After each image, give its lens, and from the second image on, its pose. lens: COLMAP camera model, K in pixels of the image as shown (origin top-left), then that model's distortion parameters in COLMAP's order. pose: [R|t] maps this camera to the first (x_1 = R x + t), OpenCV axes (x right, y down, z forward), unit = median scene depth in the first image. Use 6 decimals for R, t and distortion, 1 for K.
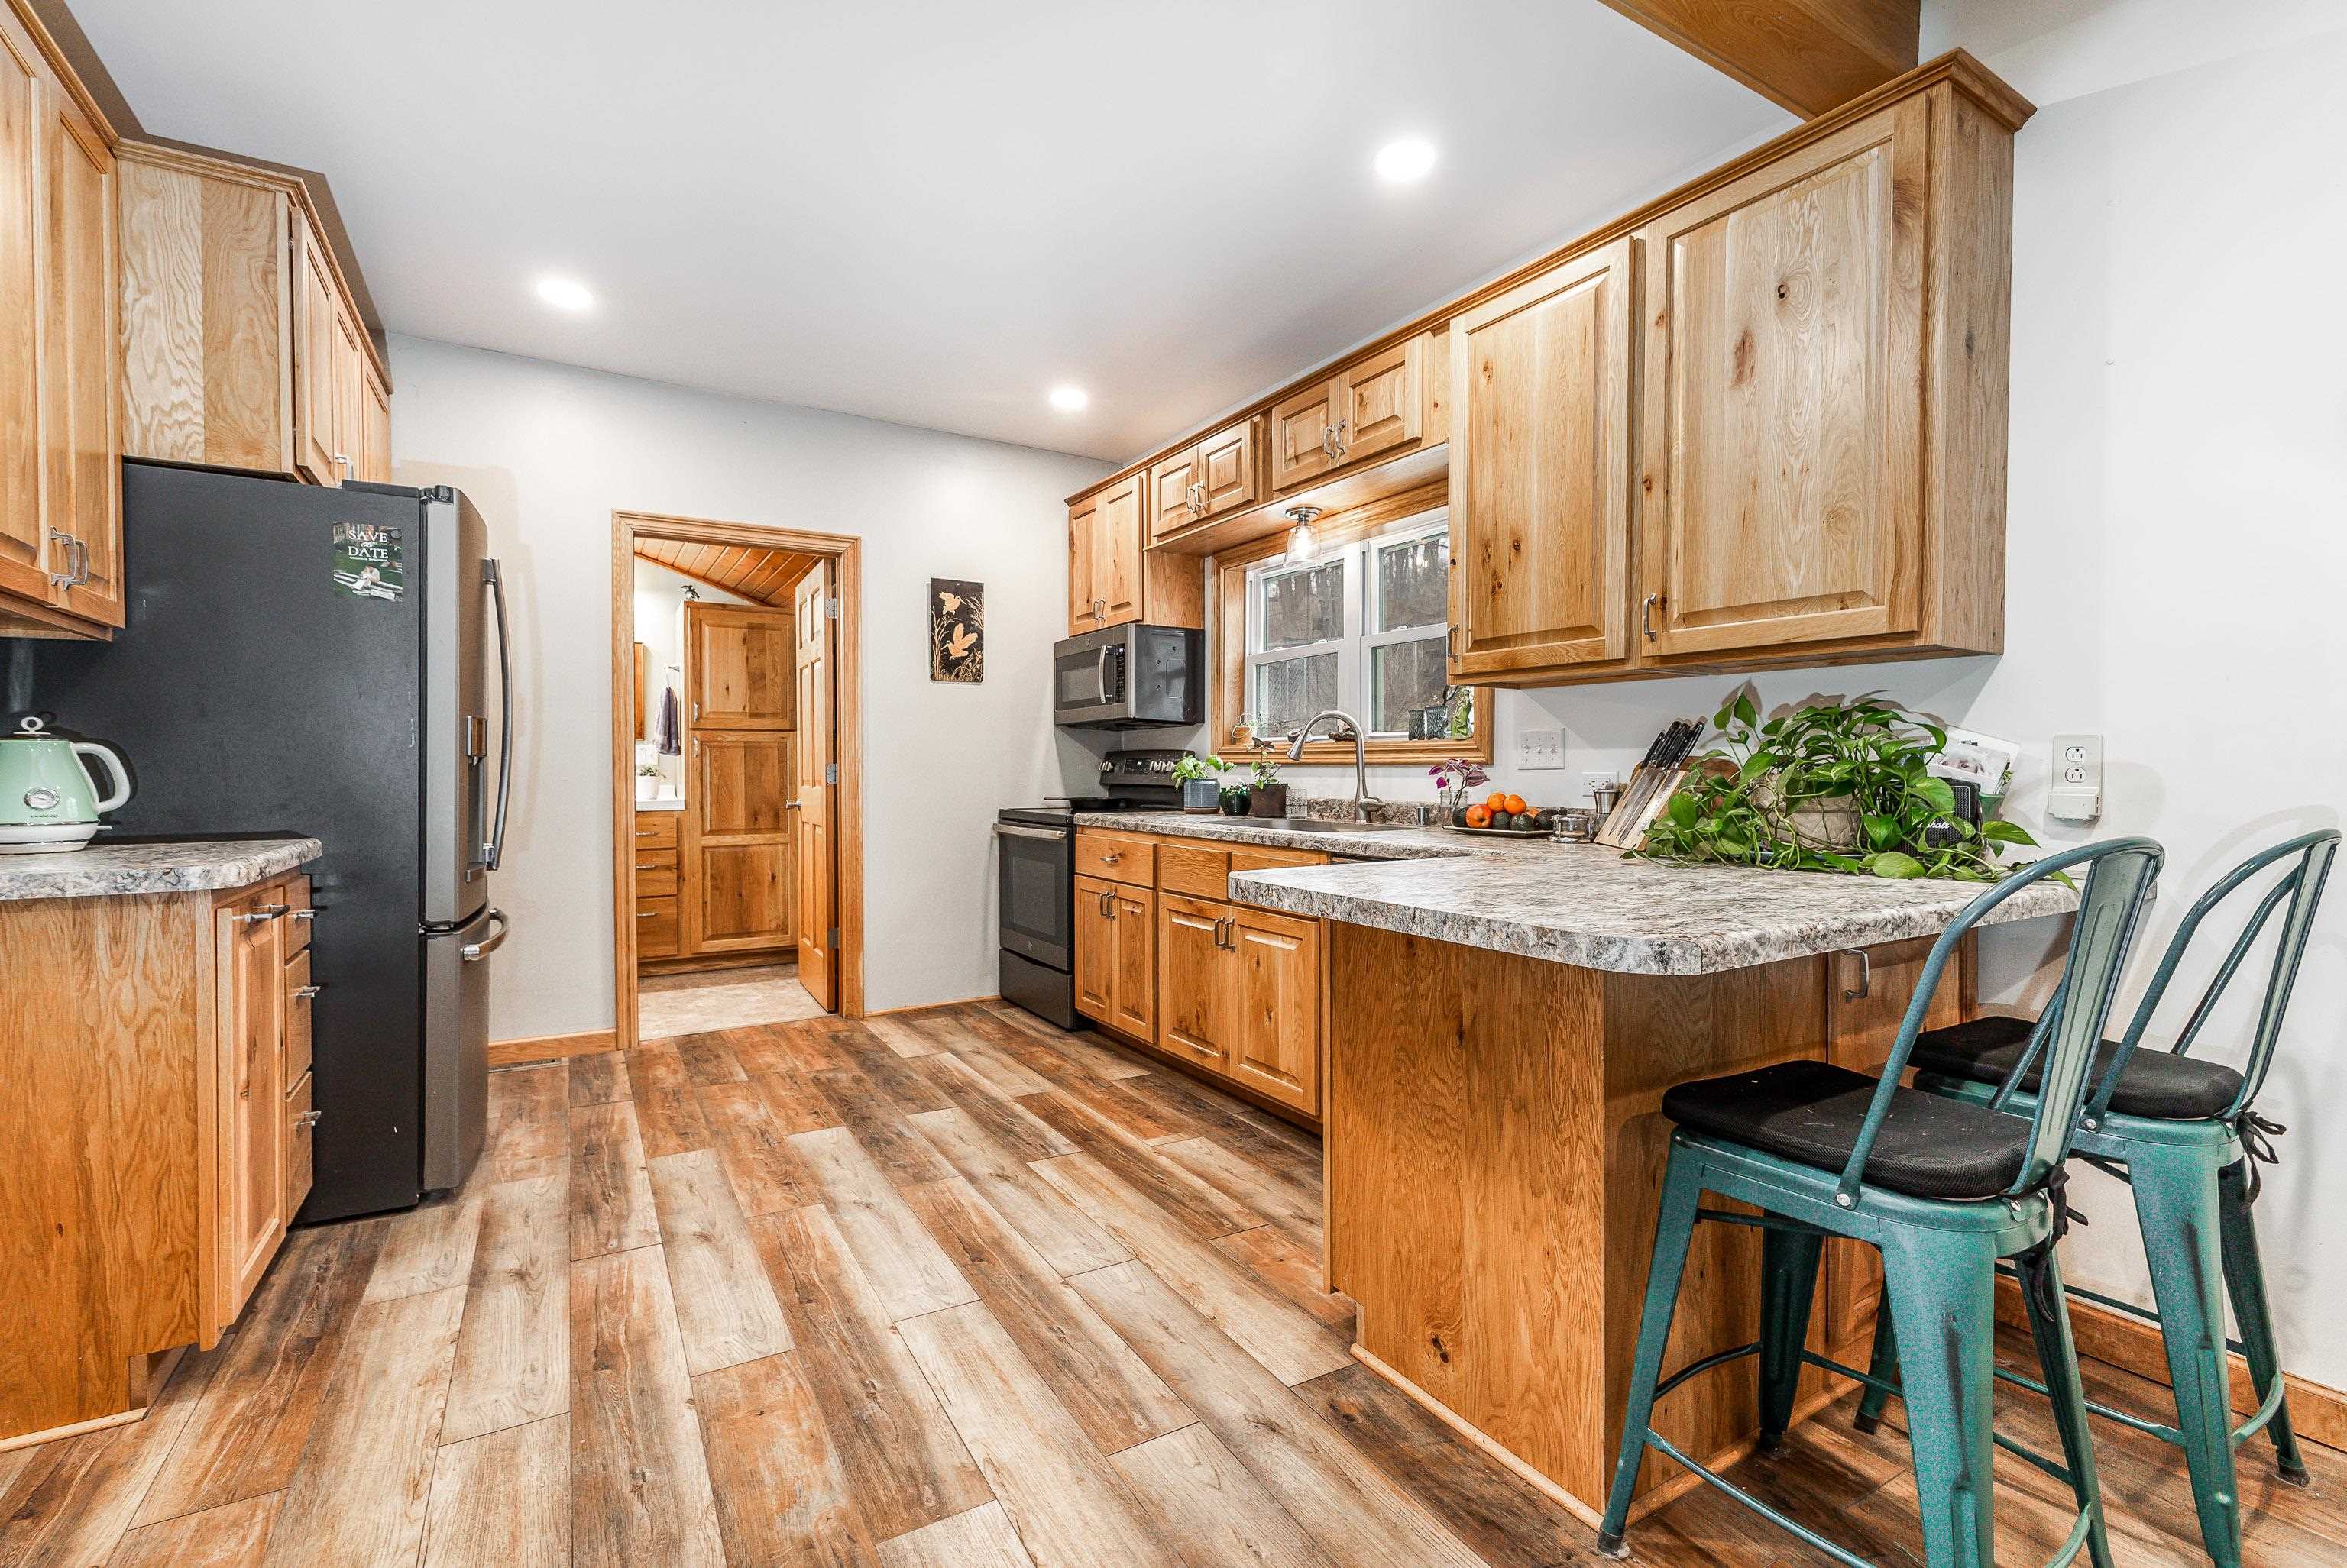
lens RADIAL K [[1036.3, 0, 1176.5], [0, 1036.3, 780.3], [0, 0, 1]] dist [0.010567, -0.002419]
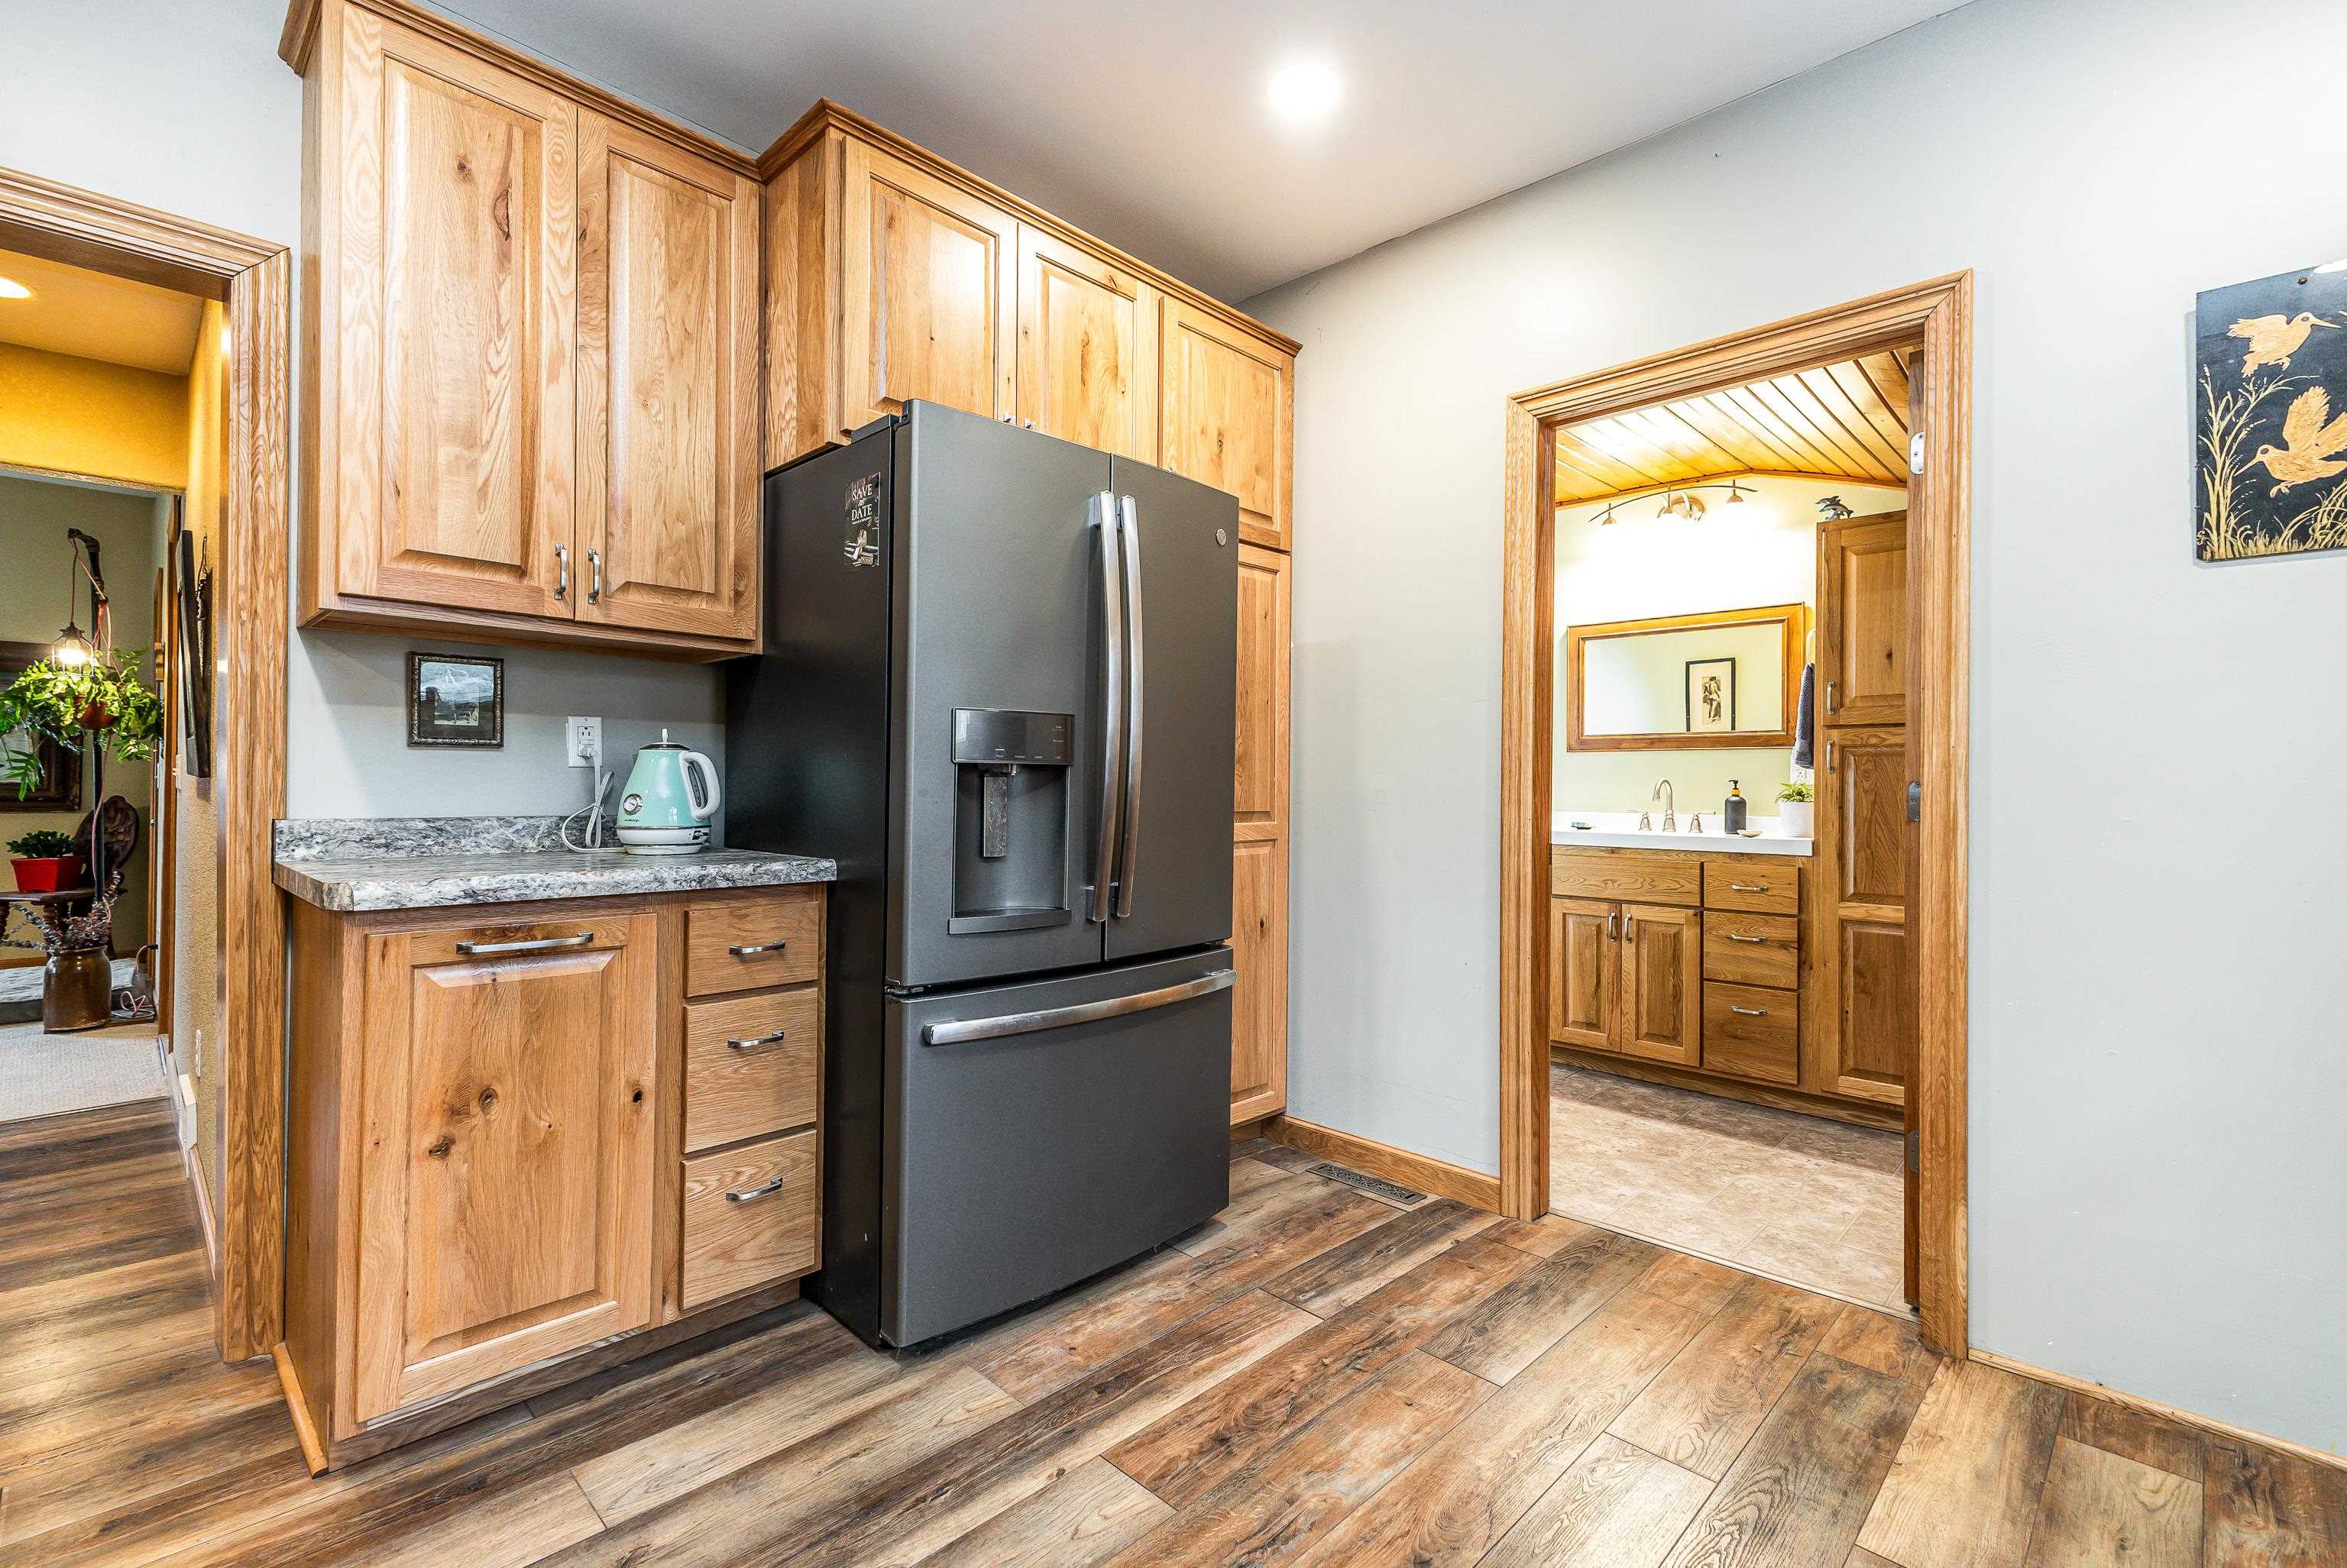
lens RADIAL K [[1036.3, 0, 1181.5], [0, 1036.3, 778.2], [0, 0, 1]] dist [0.010567, -0.002419]
pose [[0.260538, -0.002092, -0.965461, 0.048760], [-0.022798, 0.999705, -0.008318, -0.006690], [0.965194, 0.024178, 0.260414, 0.711542]]
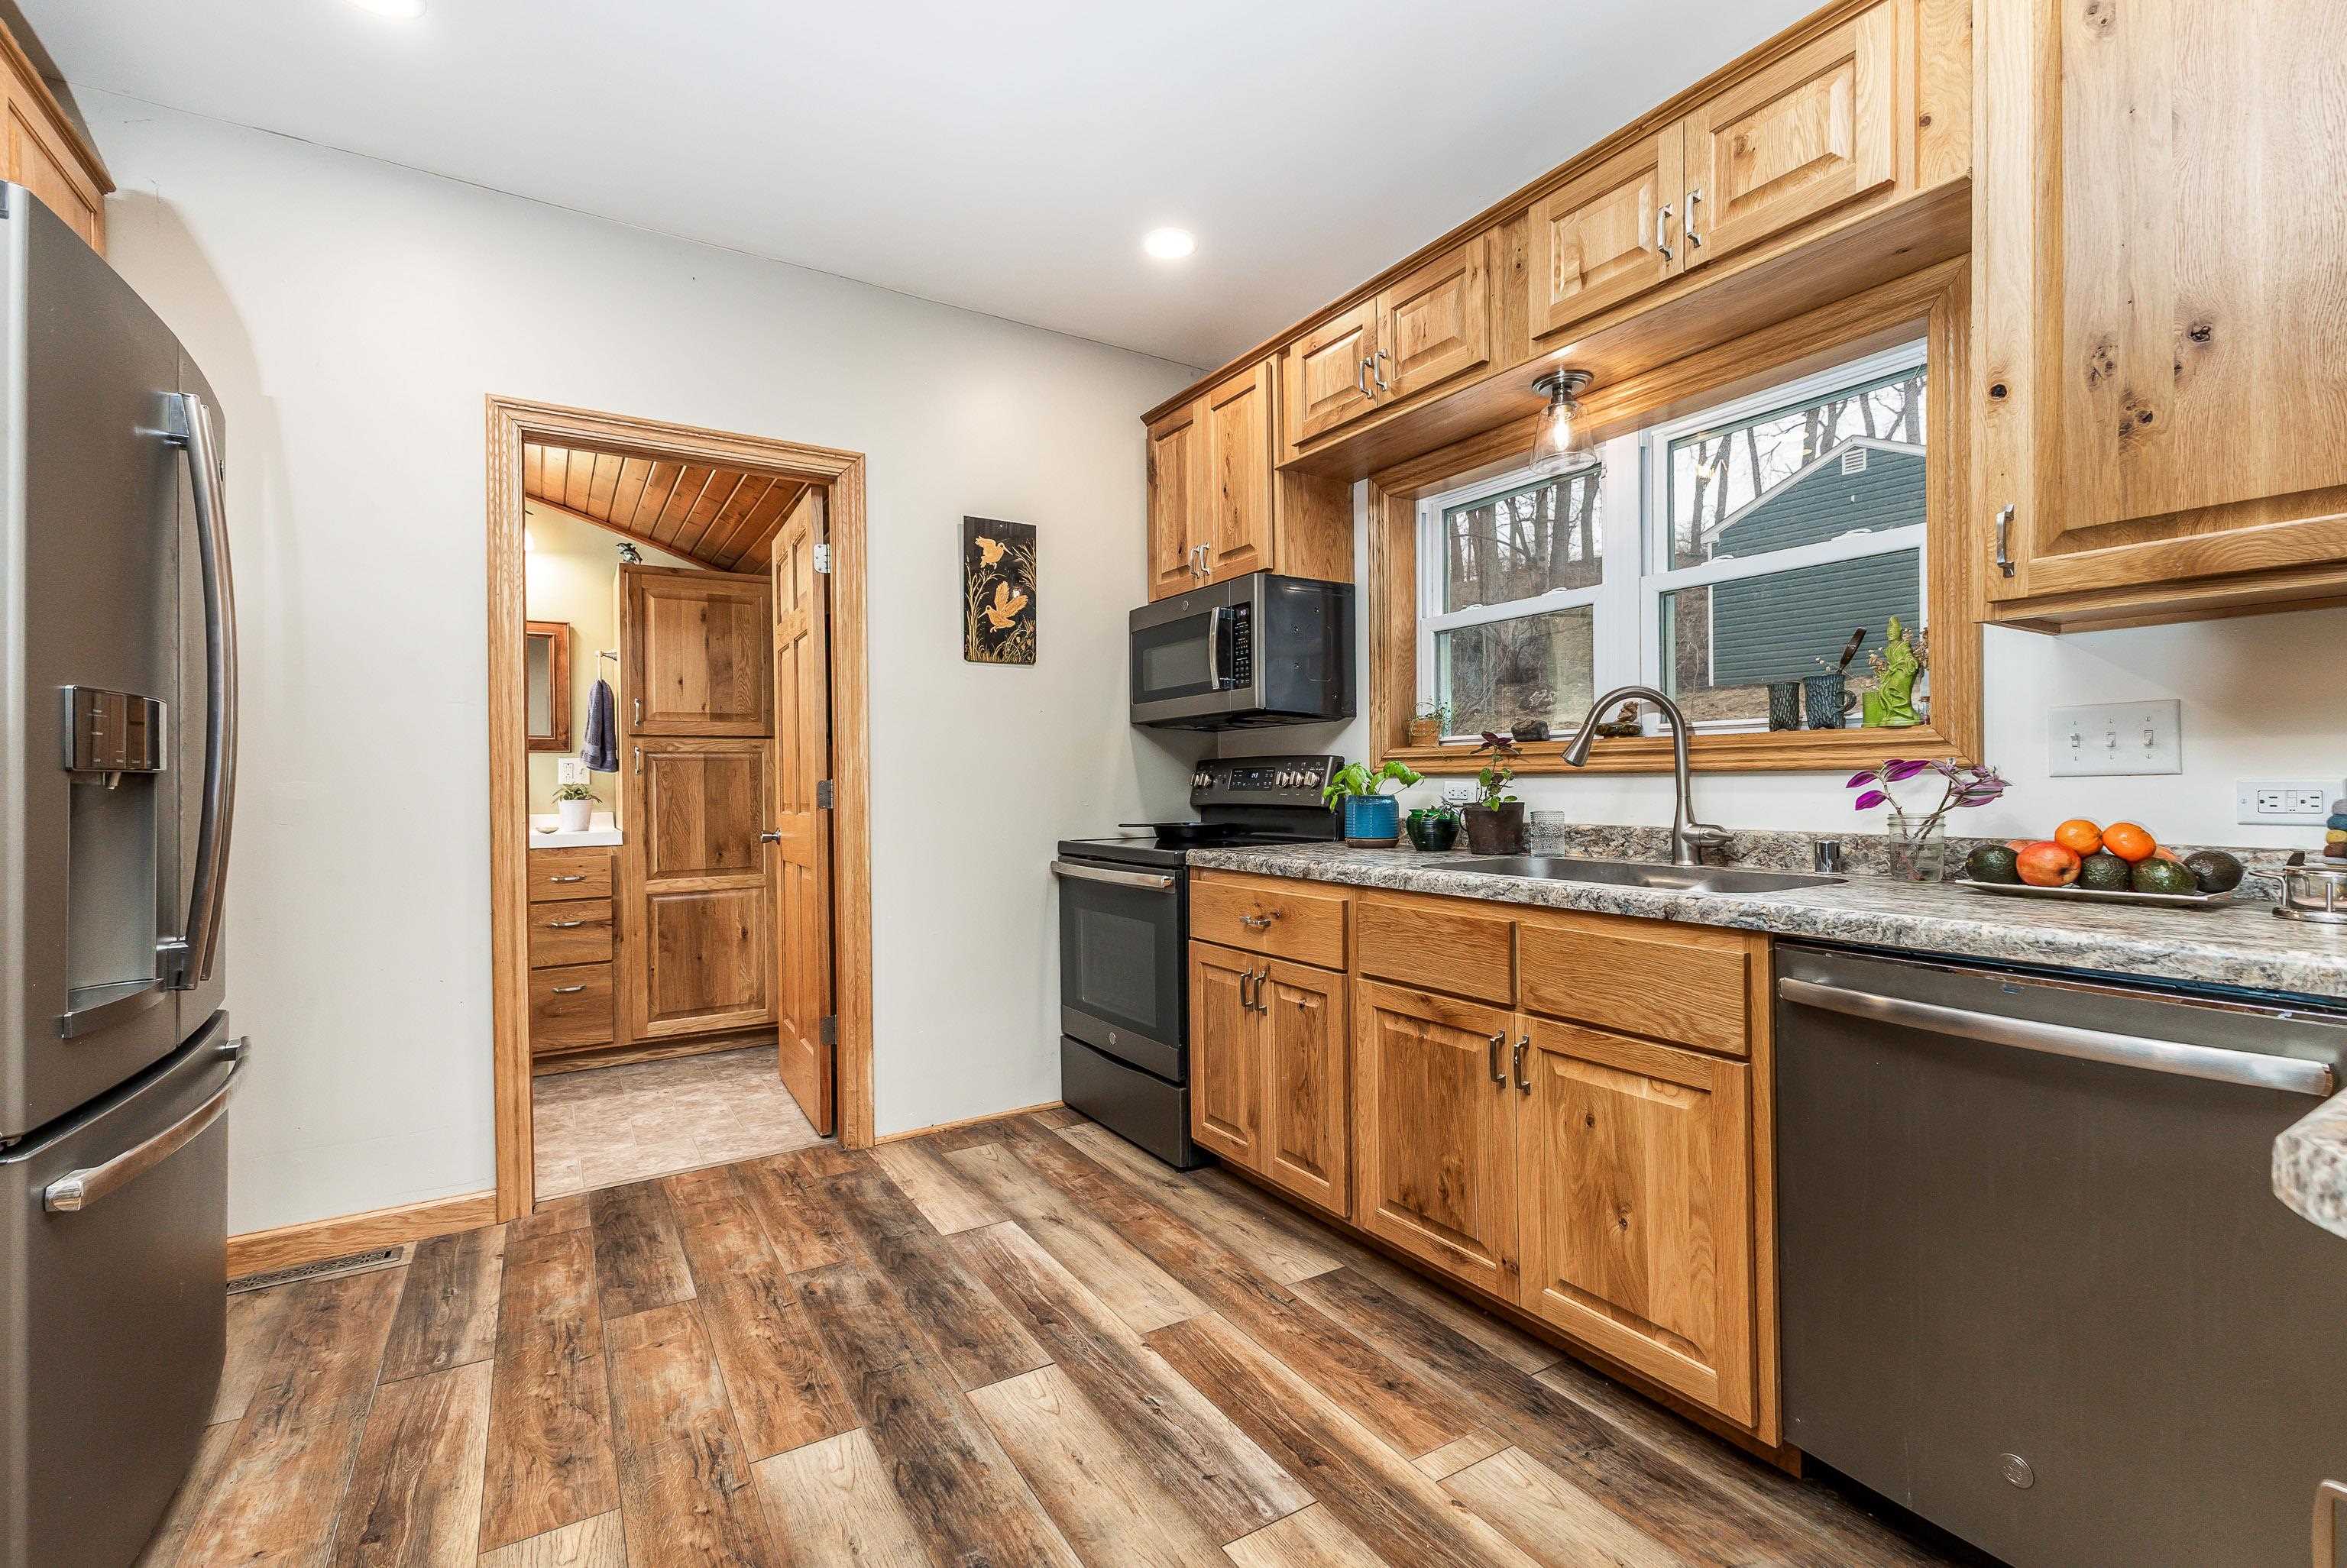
lens RADIAL K [[1036.3, 0, 1180.4], [0, 1036.3, 782.4], [0, 0, 1]] dist [0.010567, -0.002419]
pose [[0.999747, -0.010777, 0.019741, -0.137406], [0.010993, 0.999881, -0.010846, -0.005314], [-0.019622, 0.011060, 0.999746, 0.382171]]
